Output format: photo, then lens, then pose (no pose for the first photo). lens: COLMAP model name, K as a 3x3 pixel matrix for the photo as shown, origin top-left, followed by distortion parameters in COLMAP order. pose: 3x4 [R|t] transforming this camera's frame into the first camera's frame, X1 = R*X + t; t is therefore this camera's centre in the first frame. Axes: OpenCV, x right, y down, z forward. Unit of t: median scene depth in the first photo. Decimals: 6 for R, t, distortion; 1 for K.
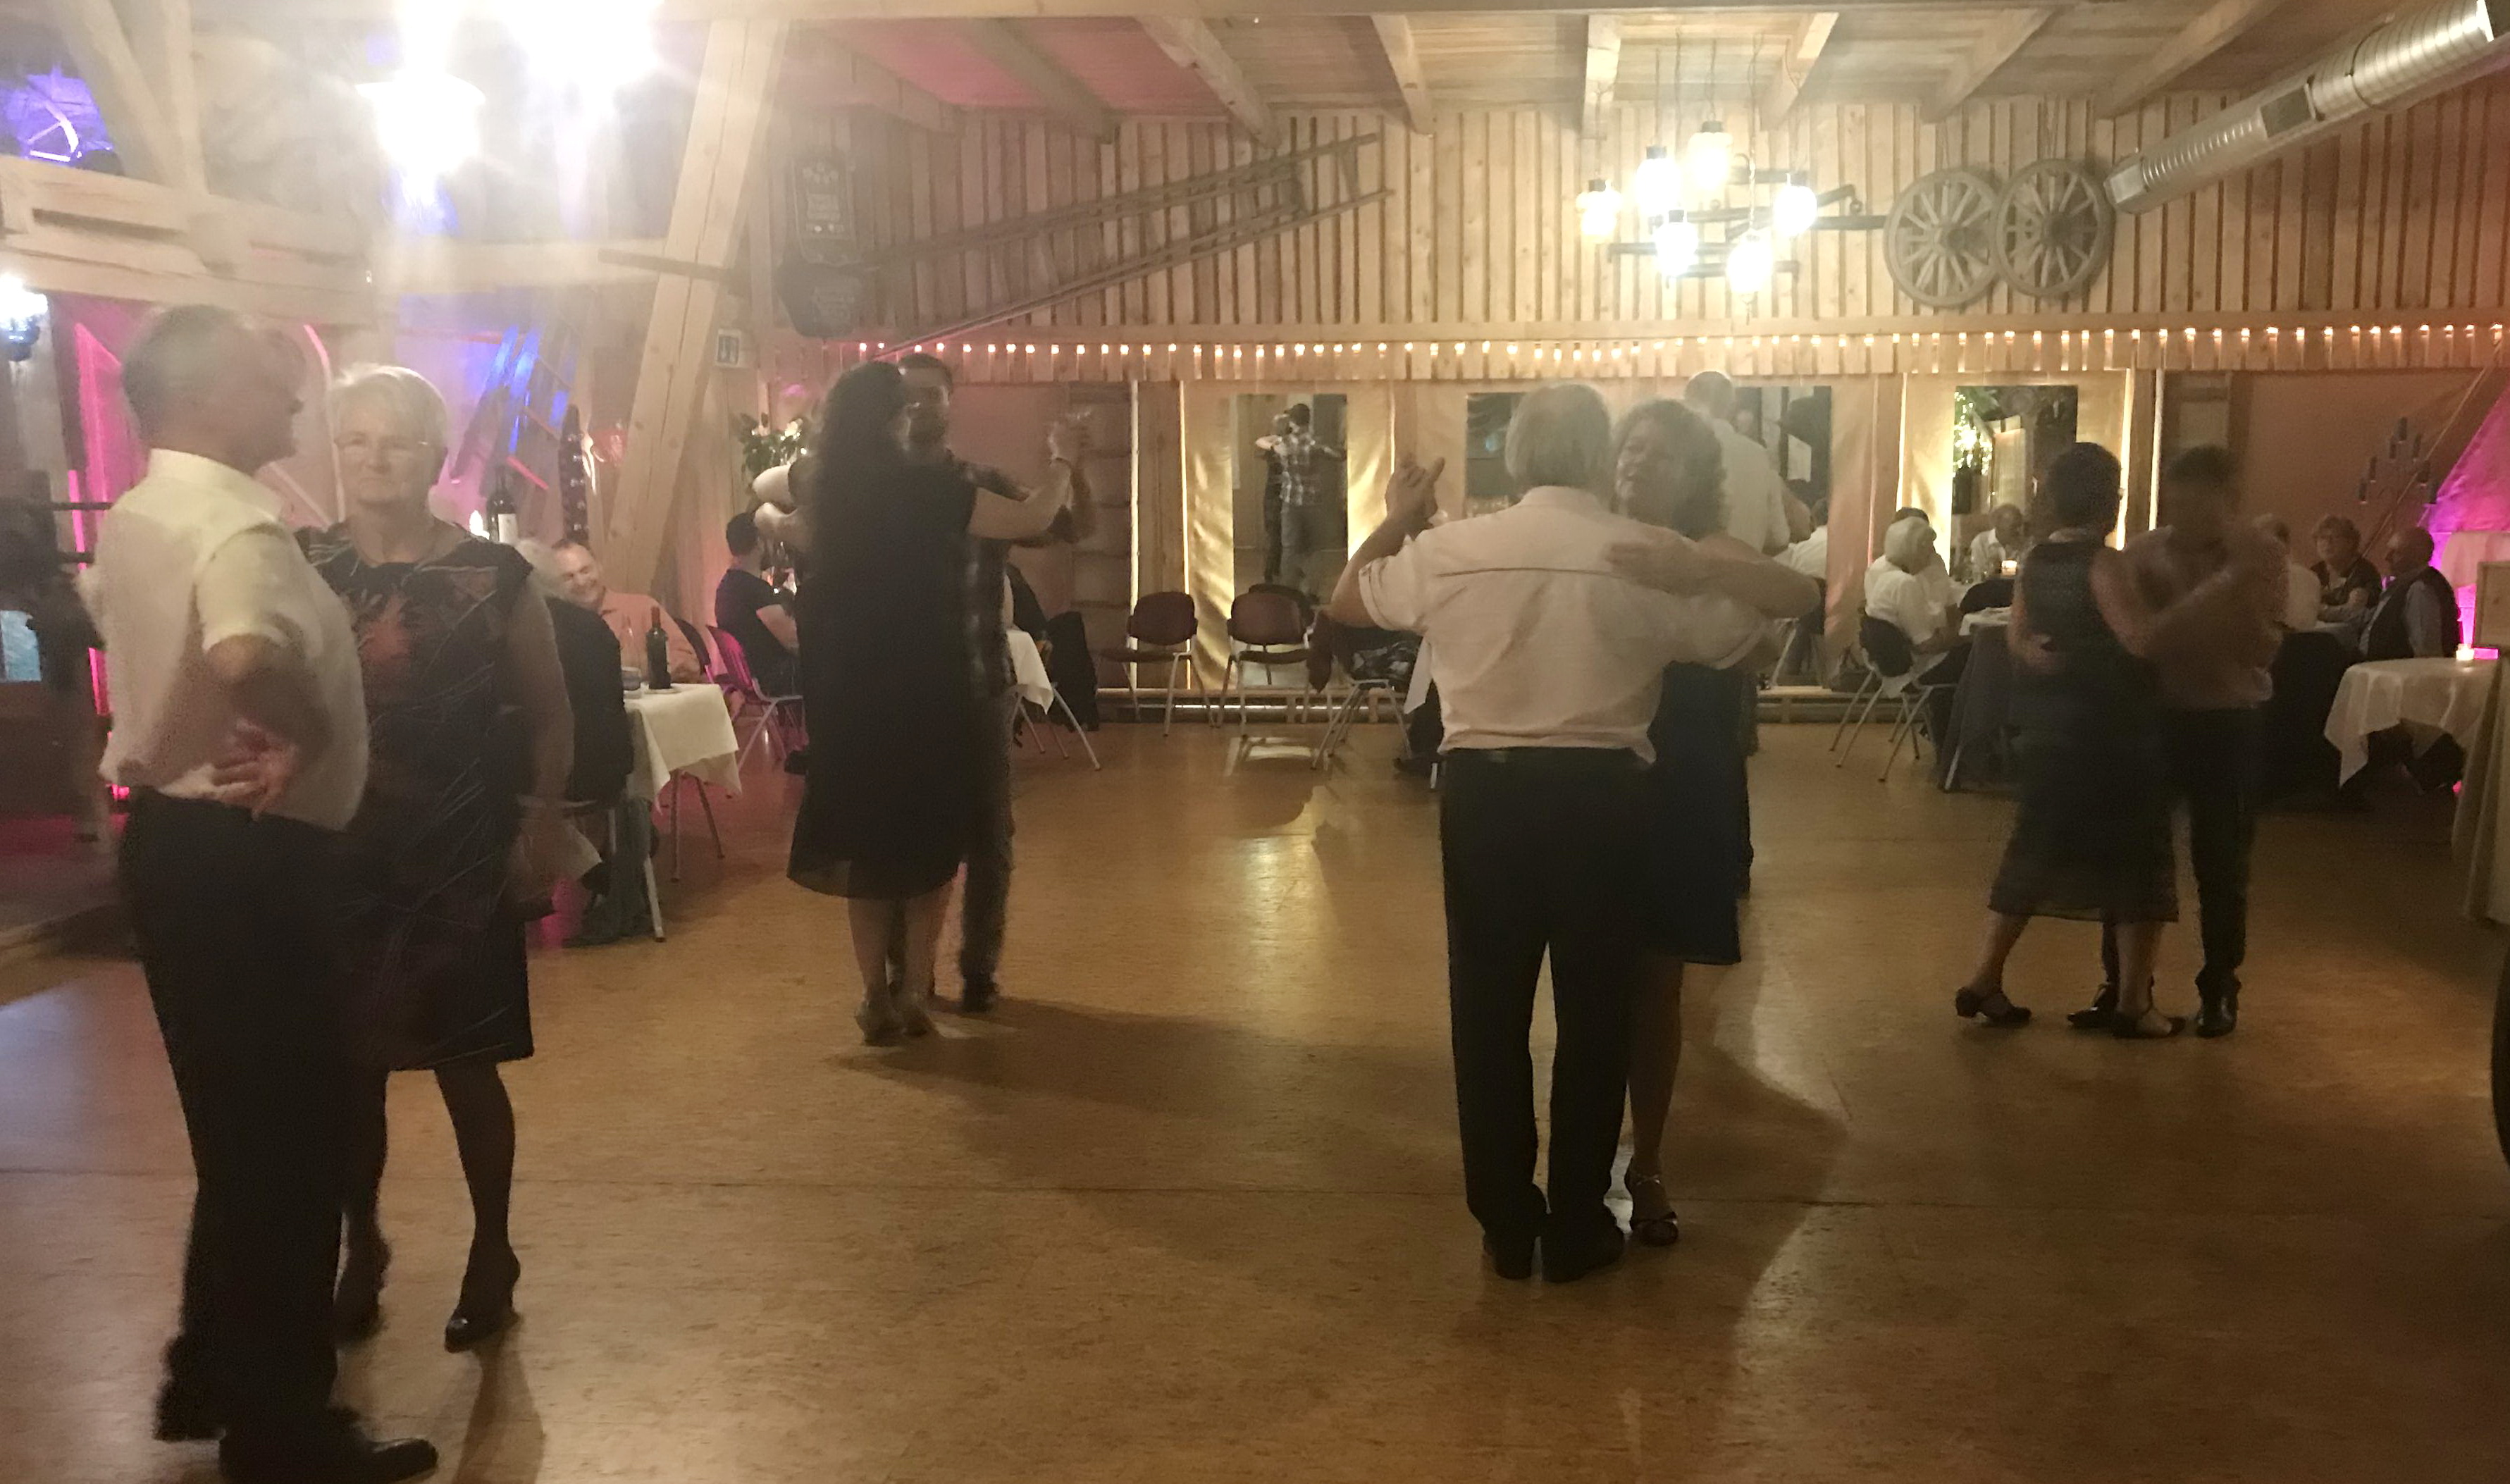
lens RADIAL K [[2338.9, 0, 1384.4], [0, 2338.9, 864.4], [0, 0, 1]] dist [0.018941, 0.000000]
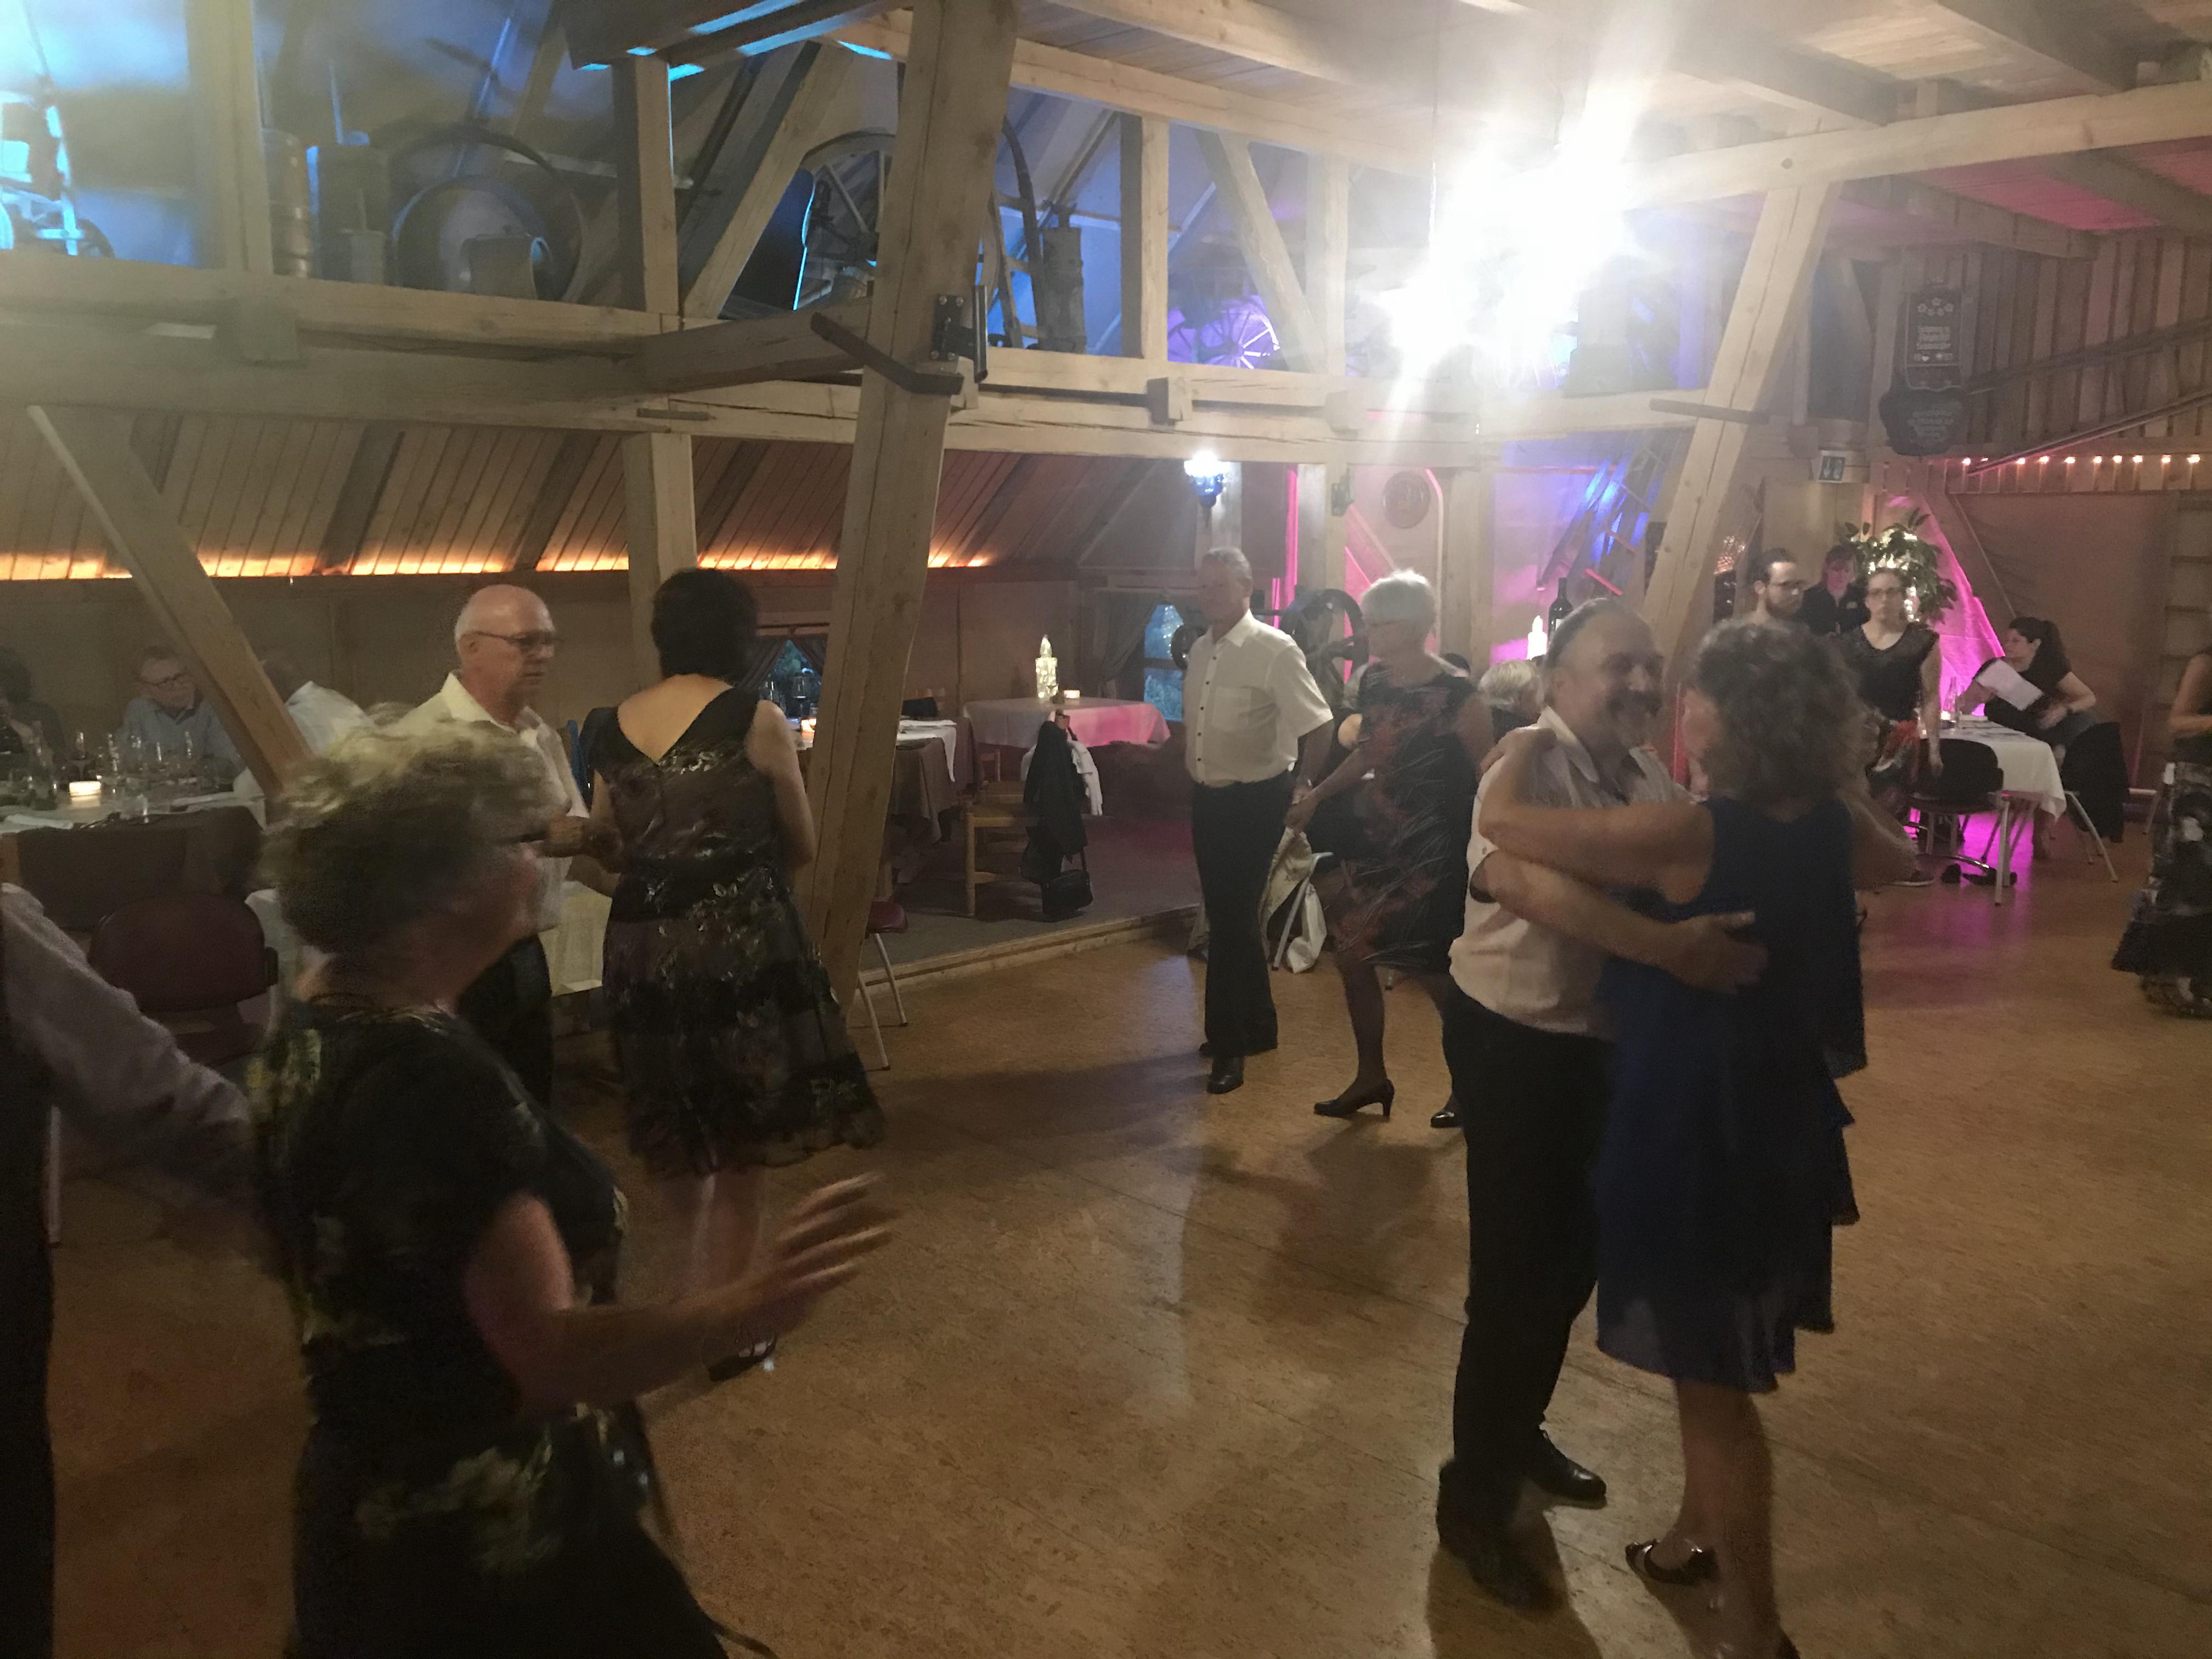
lens RADIAL K [[1819.1, 0, 1080.3], [0, 1819.1, 819.8], [0, 0, 1]] dist [0.038435, -0.035231]
pose [[0.740888, 0.112532, -0.662134, 0.058234], [-0.119493, 0.992221, 0.034927, -0.036143], [0.660913, 0.053243, 0.748571, 0.097284]]
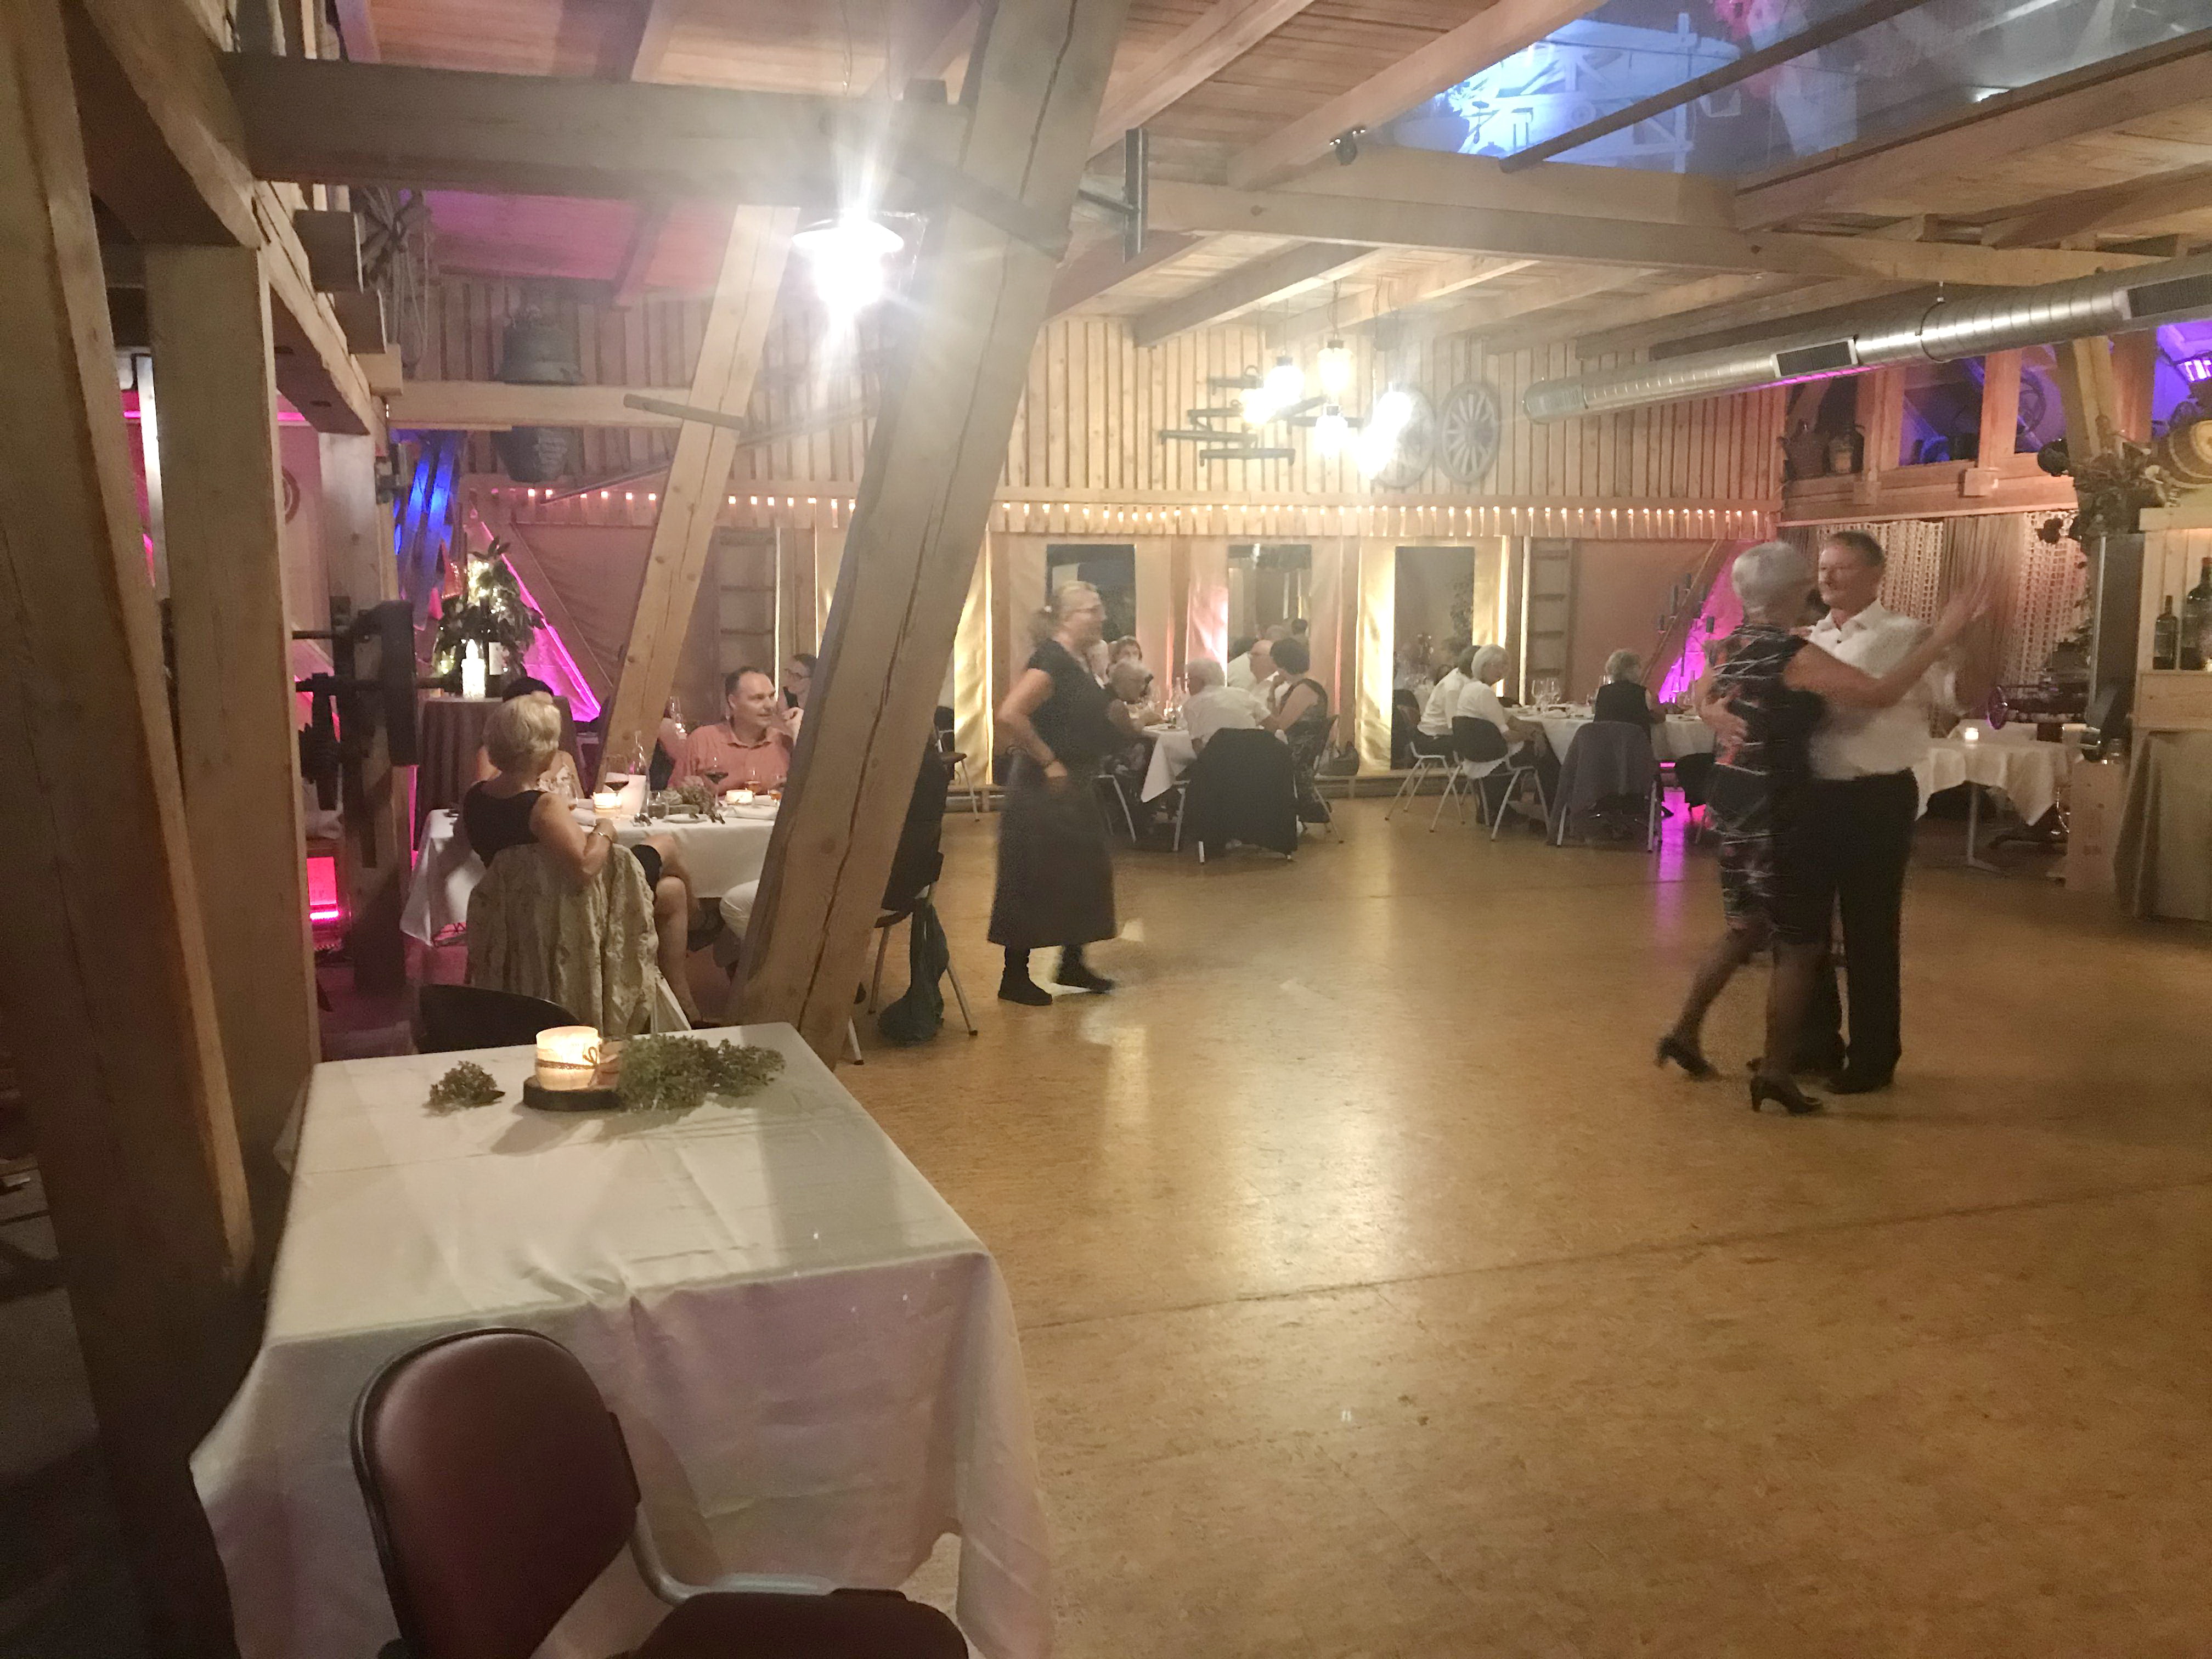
lens RADIAL K [[1819.1, 0, 1078.1], [0, 1819.1, 826.2], [0, 0, 1]] dist [0.038435, -0.035231]
pose [[0.923805, -0.040304, 0.380737, -0.329888], [0.058668, 0.997601, -0.036744, -0.016799], [-0.378343, 0.056282, 0.923953, 0.116252]]
